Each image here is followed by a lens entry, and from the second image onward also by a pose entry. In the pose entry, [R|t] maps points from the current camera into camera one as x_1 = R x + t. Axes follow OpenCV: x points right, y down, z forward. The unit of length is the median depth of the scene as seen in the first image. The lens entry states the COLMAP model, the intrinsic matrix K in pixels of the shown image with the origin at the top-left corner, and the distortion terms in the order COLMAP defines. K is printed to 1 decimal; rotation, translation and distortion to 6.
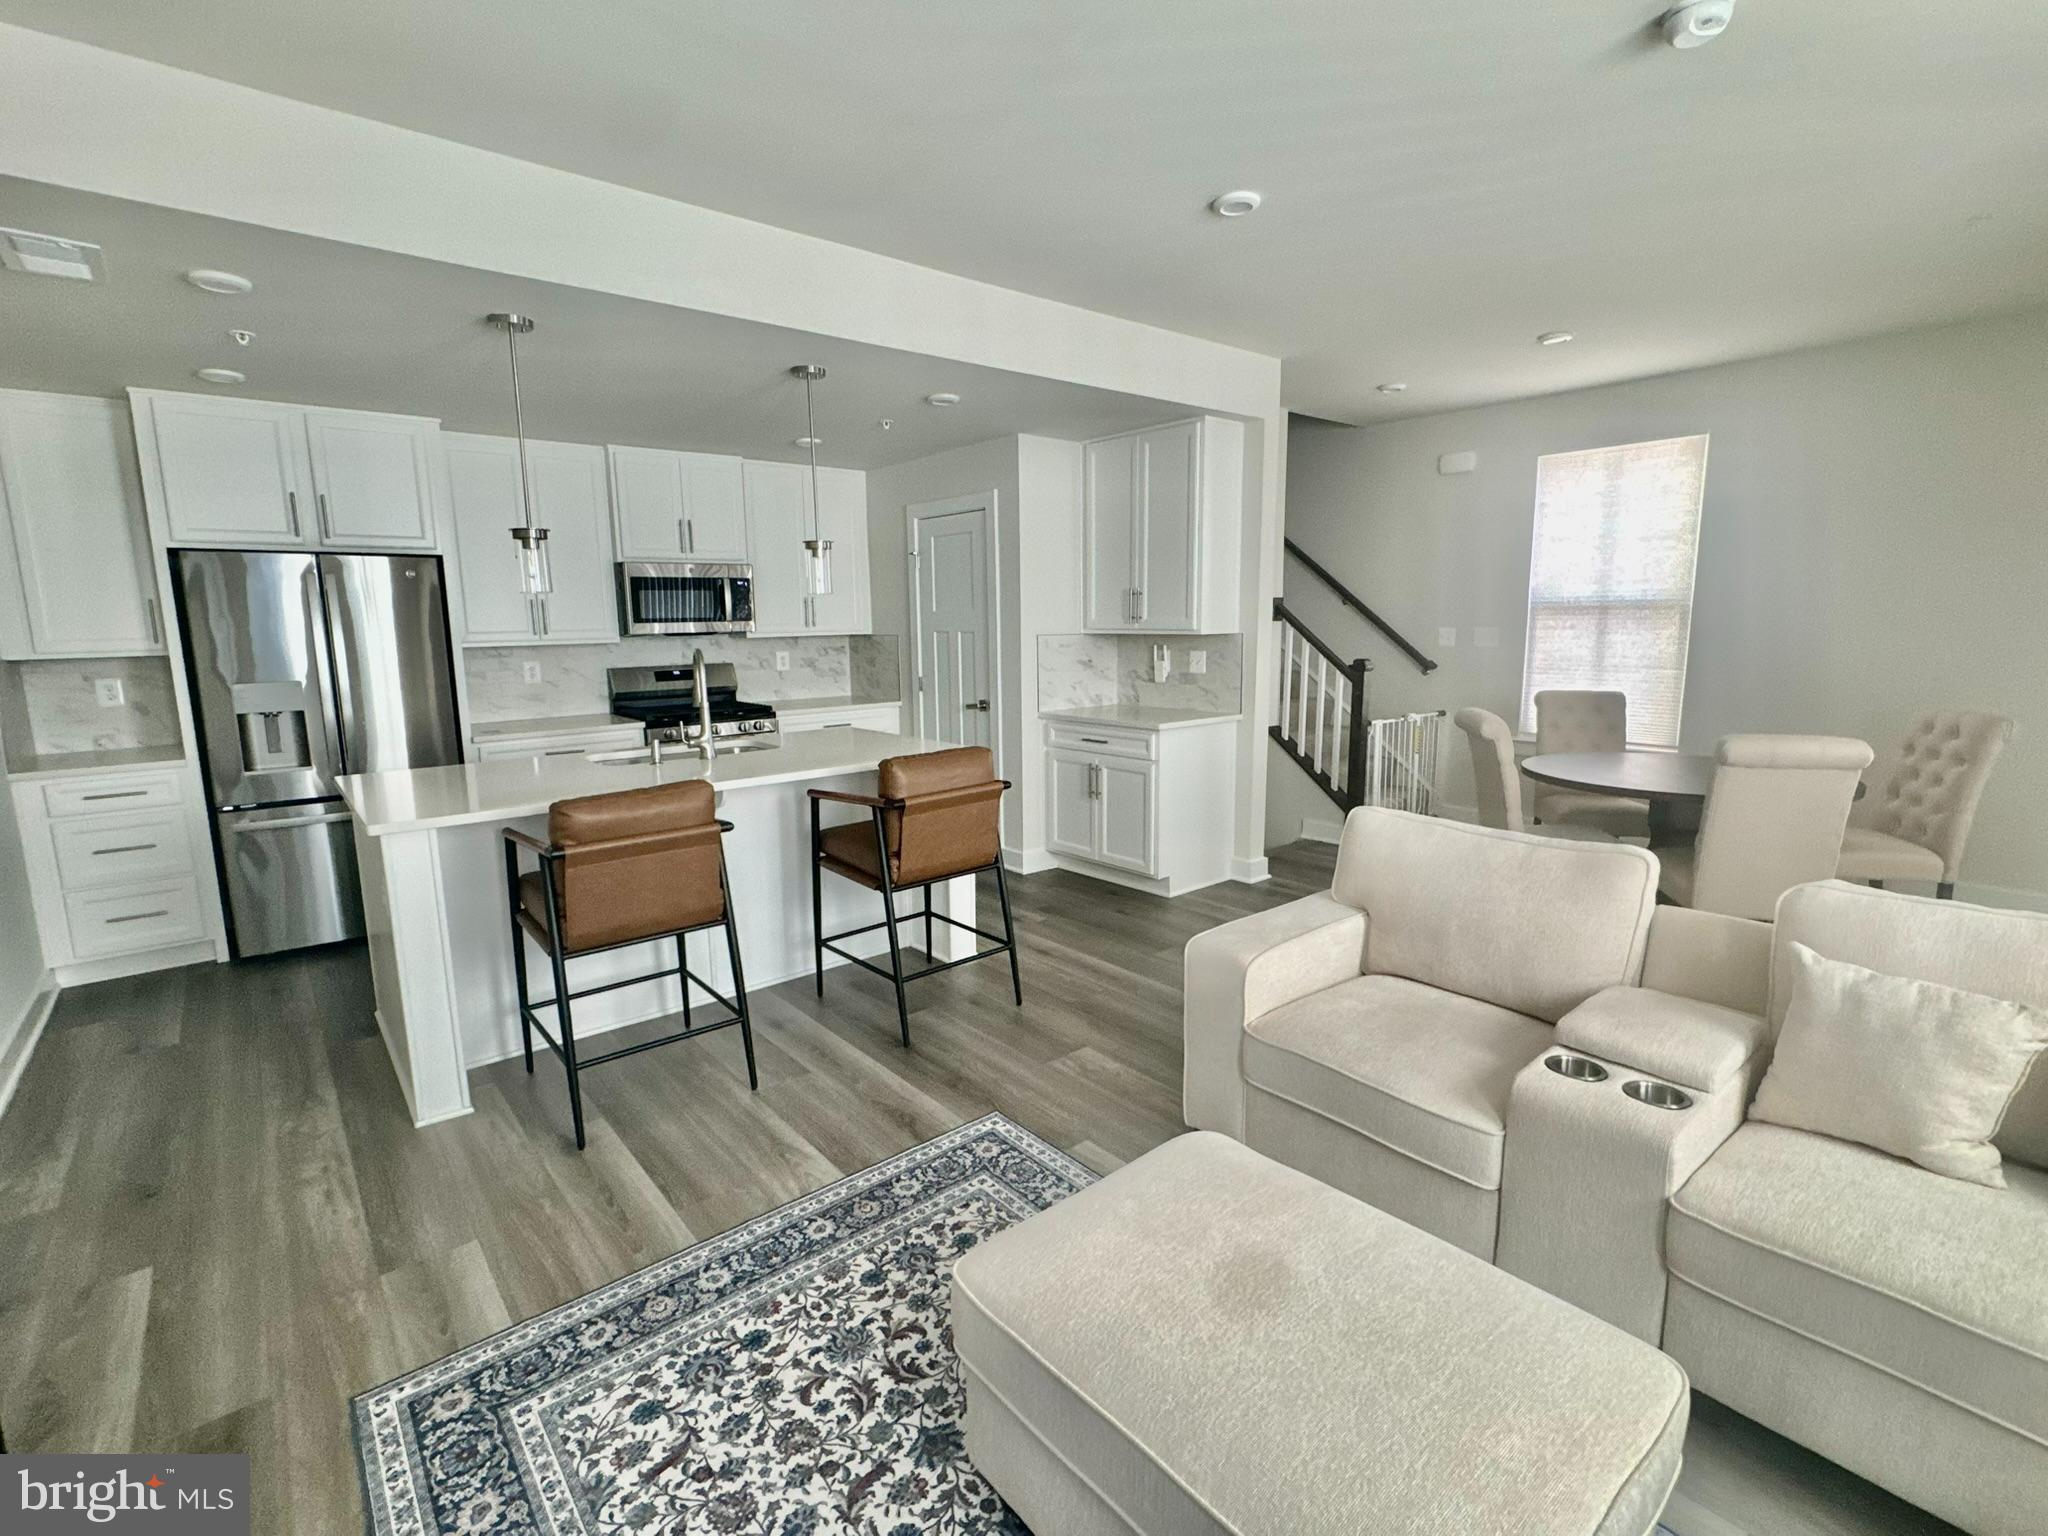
lens RADIAL K [[942.0, 0, 1014.7], [0, 942.0, 748.6], [0, 0, 1]] dist [0.001698, -0.000676]
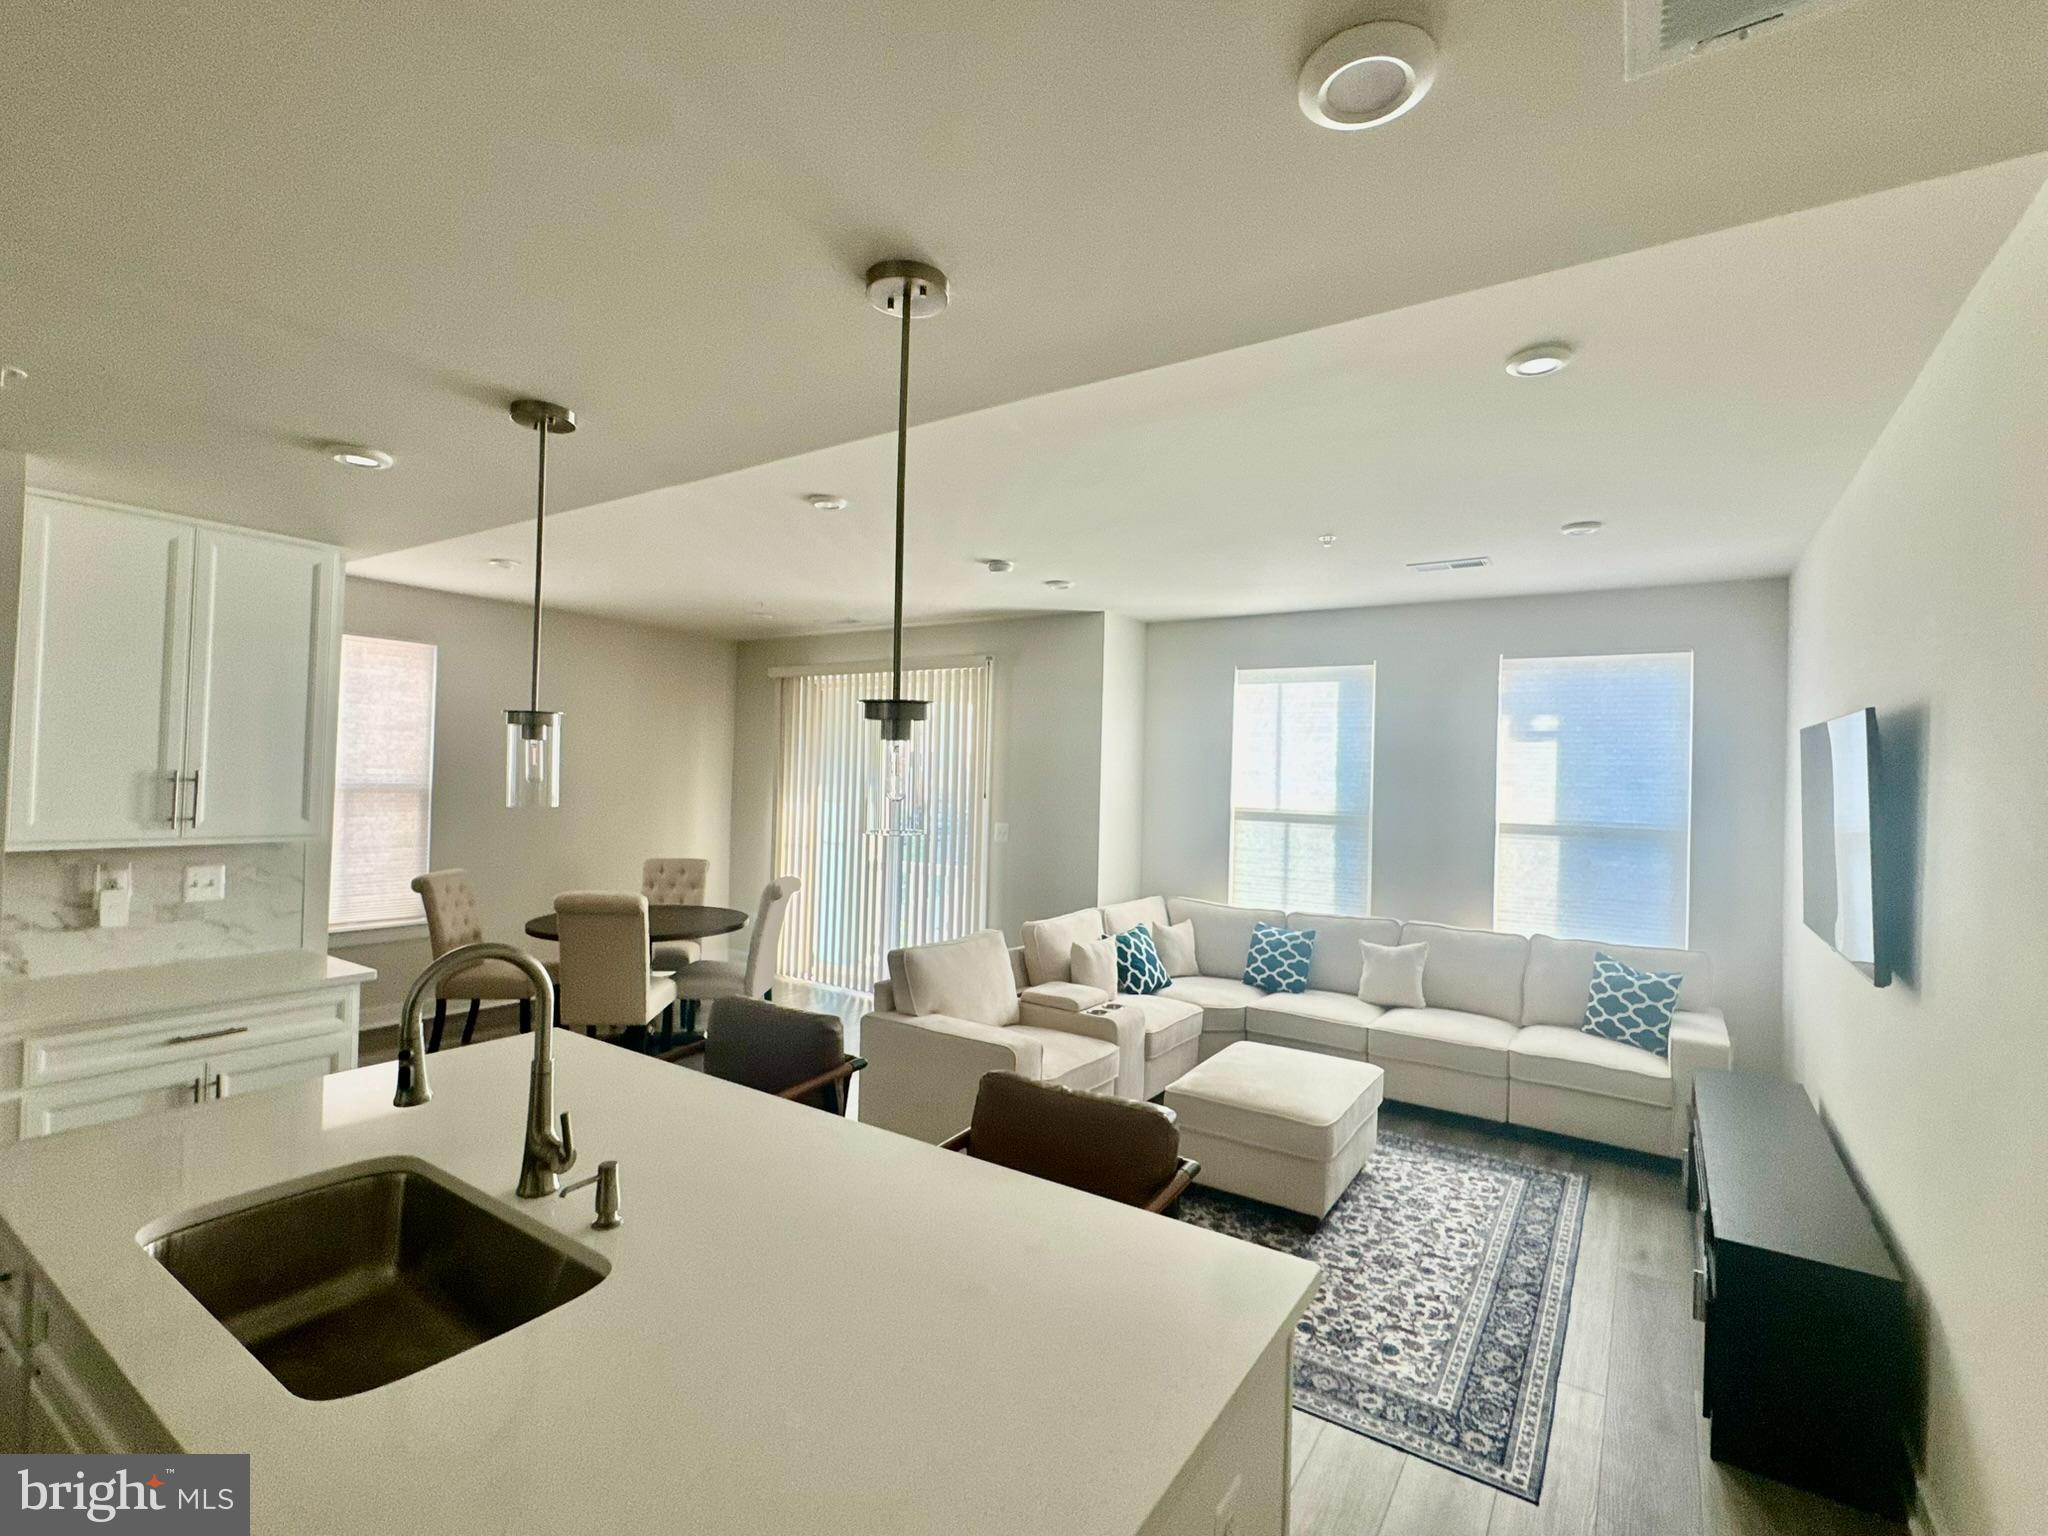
lens RADIAL K [[942.0, 0, 1016.6], [0, 942.0, 764.9], [0, 0, 1]] dist [0.001698, -0.000676]
pose [[-0.281927, 0.017067, 0.959284, -0.746960], [0.111461, 0.993654, 0.015079, -0.154530], [-0.952939, 0.111174, -0.282041, 0.826333]]
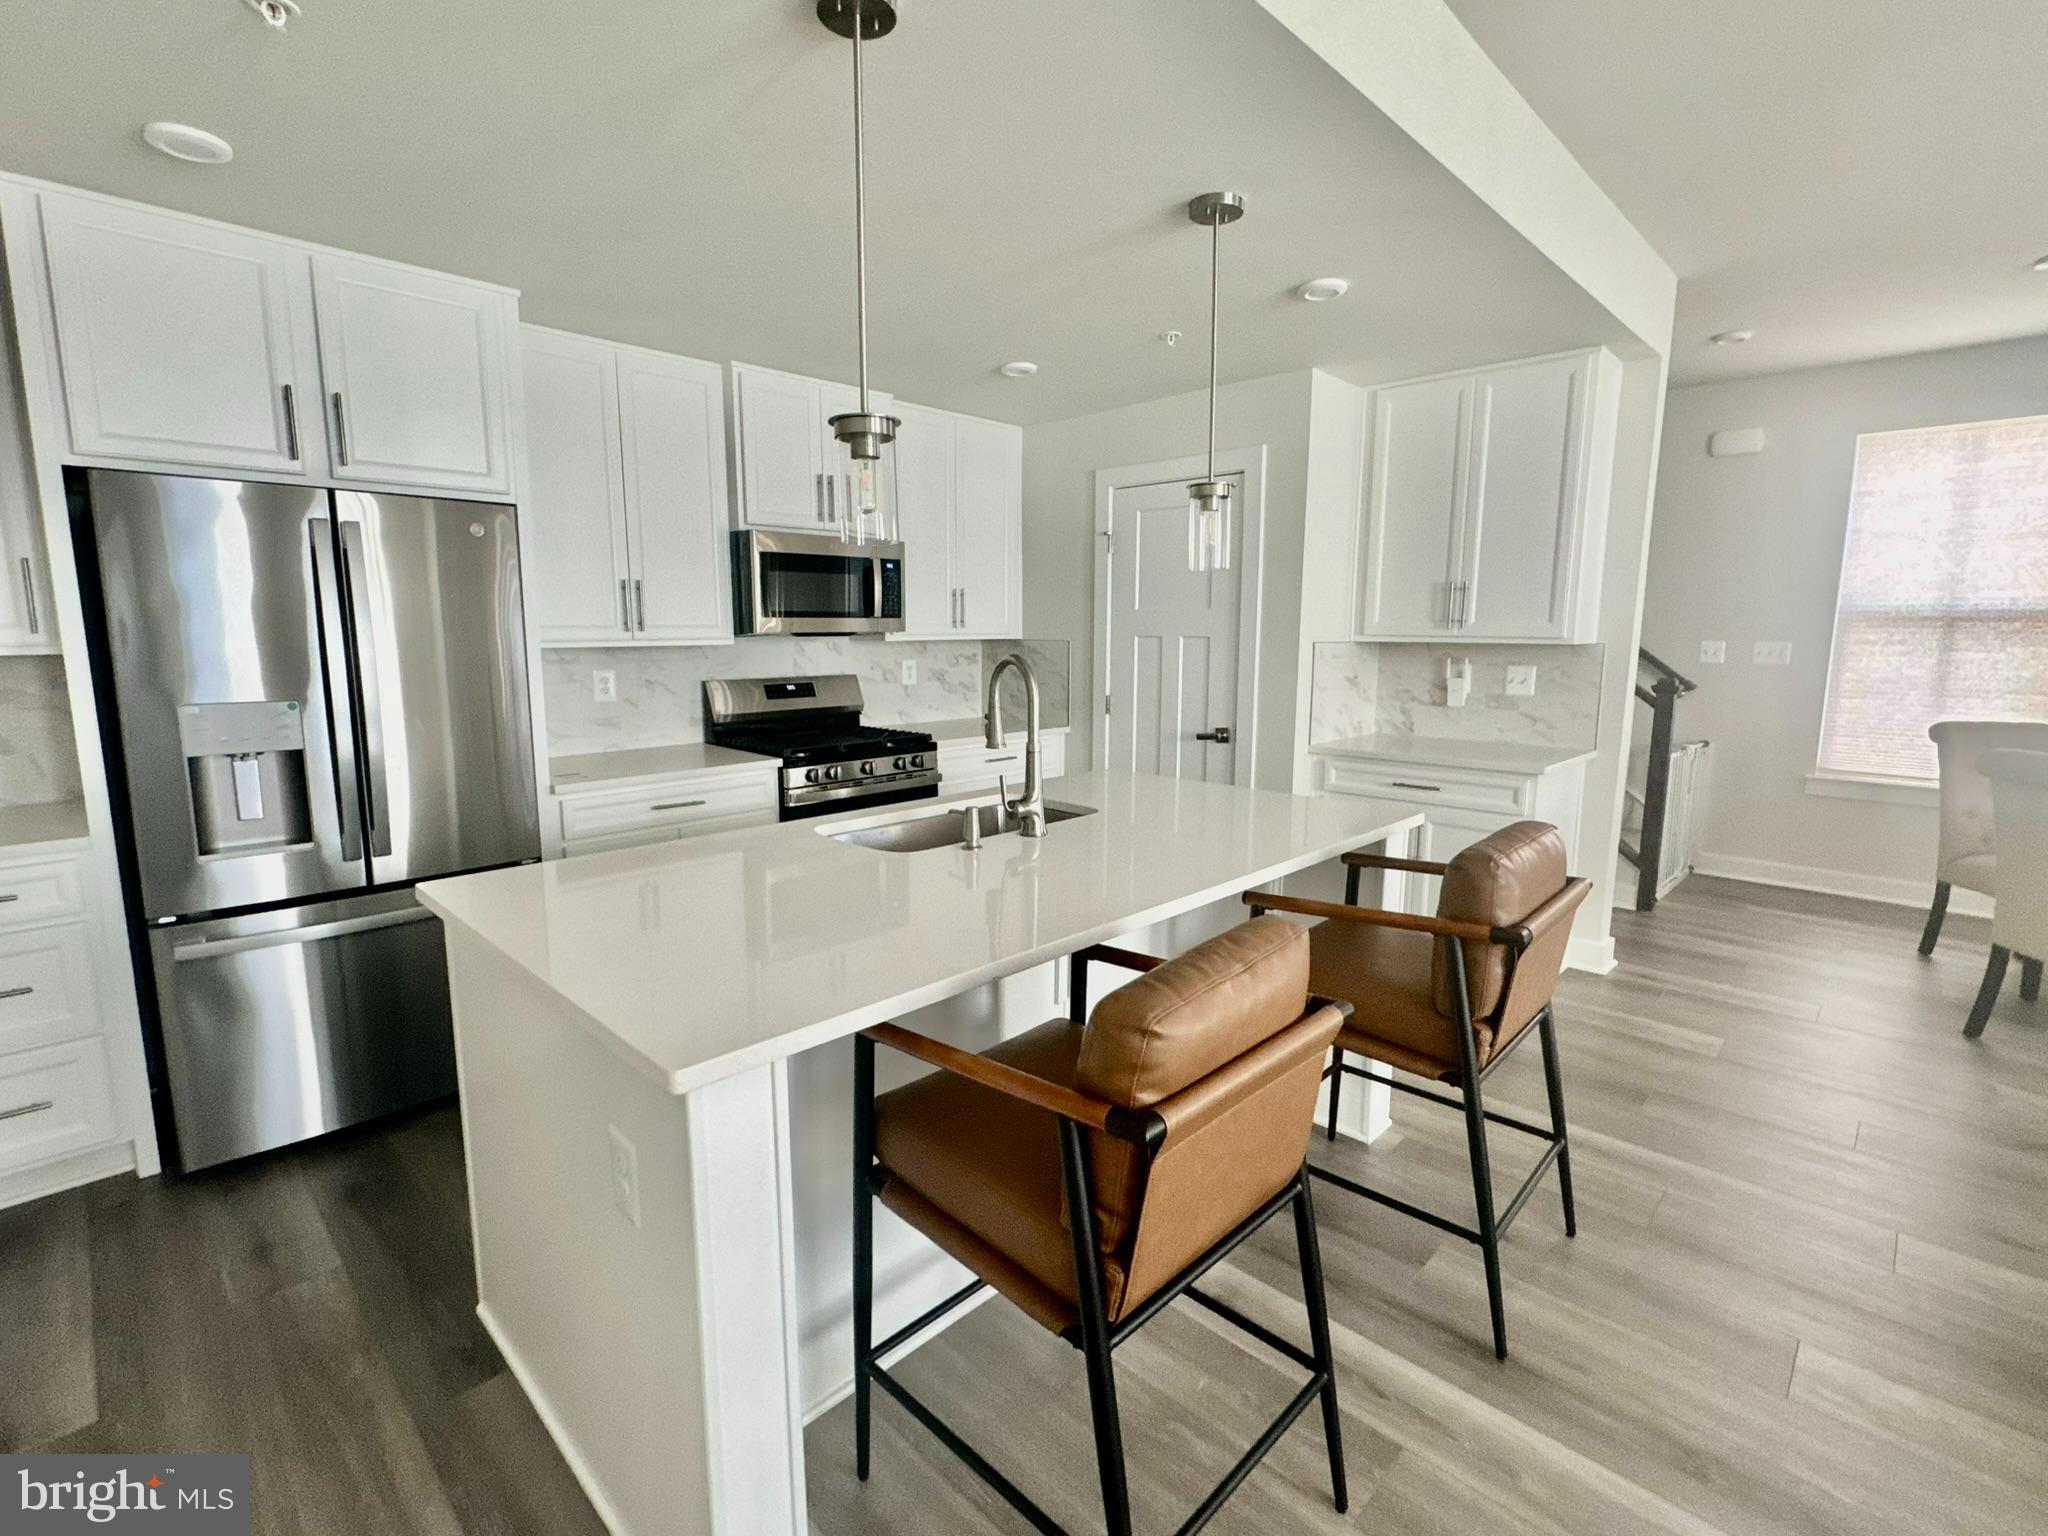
lens RADIAL K [[942.0, 0, 1017.4], [0, 942.0, 749.0], [0, 0, 1]] dist [0.001698, -0.000676]
pose [[0.995126, 0.002911, 0.098573, -0.365870], [-0.001773, 0.999931, -0.011635, -0.034919], [-0.098600, 0.011404, 0.995062, 0.364395]]
